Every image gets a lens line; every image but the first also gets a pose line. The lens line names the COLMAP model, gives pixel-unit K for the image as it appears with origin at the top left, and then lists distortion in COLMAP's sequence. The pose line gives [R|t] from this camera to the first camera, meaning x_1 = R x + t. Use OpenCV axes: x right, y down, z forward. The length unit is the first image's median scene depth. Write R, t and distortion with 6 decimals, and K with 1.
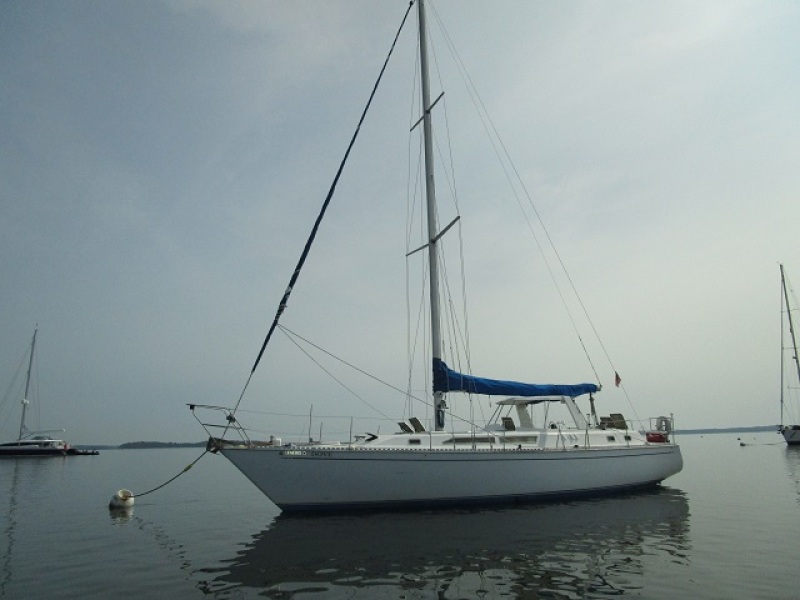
lens RADIAL K [[577.8, 0, 400.0], [0, 577.8, 300.0], [0, 0, 1]] dist [-0.024559, 0.002848]
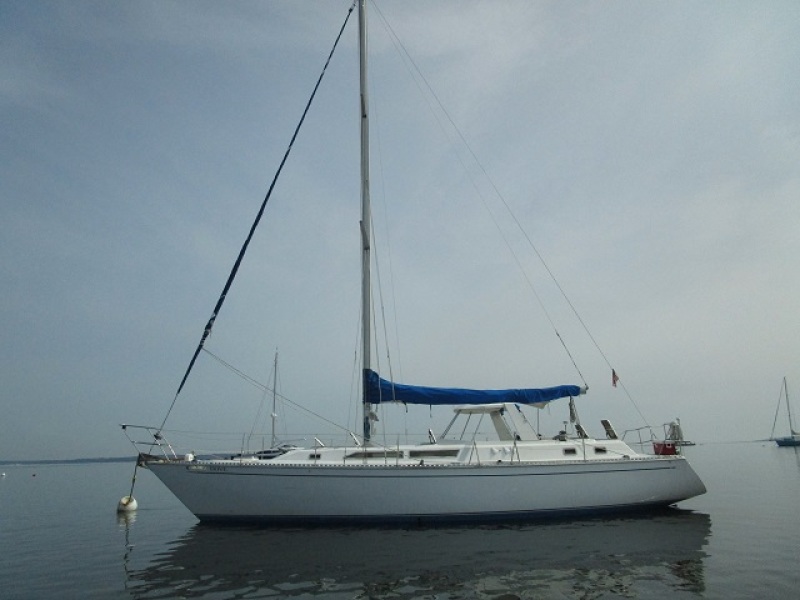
lens RADIAL K [[577.8, 0, 400.0], [0, 577.8, 300.0], [0, 0, 1]] dist [-0.024559, 0.002848]
pose [[0.914498, -0.106172, -0.390410, 0.504111], [0.103749, 0.994227, -0.027358, 0.018293], [0.391061, -0.015486, 0.920234, 0.133463]]
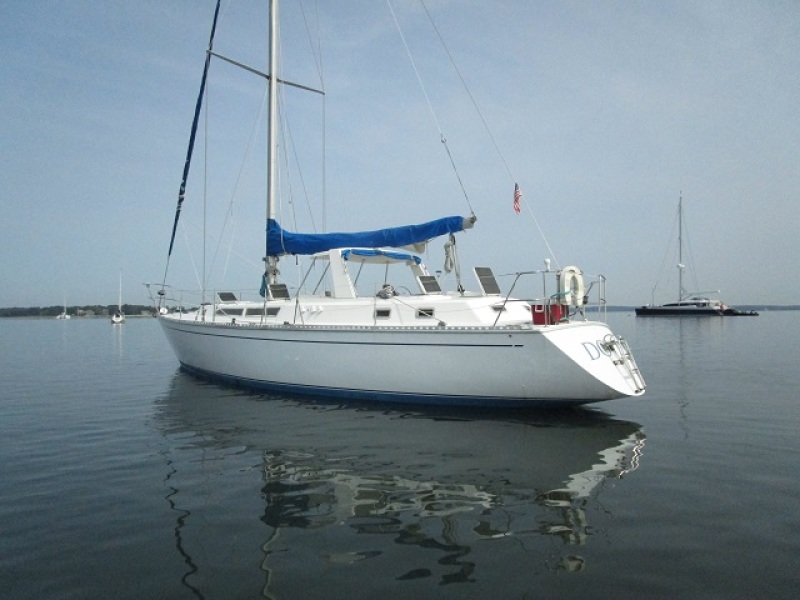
lens RADIAL K [[577.8, 0, 400.0], [0, 577.8, 300.0], [0, 0, 1]] dist [-0.024559, 0.002848]
pose [[0.392806, 0.000377, -0.919621, 0.937892], [0.219201, 0.971138, 0.094027, 0.181042], [0.893115, -0.238516, 0.381386, 0.814923]]
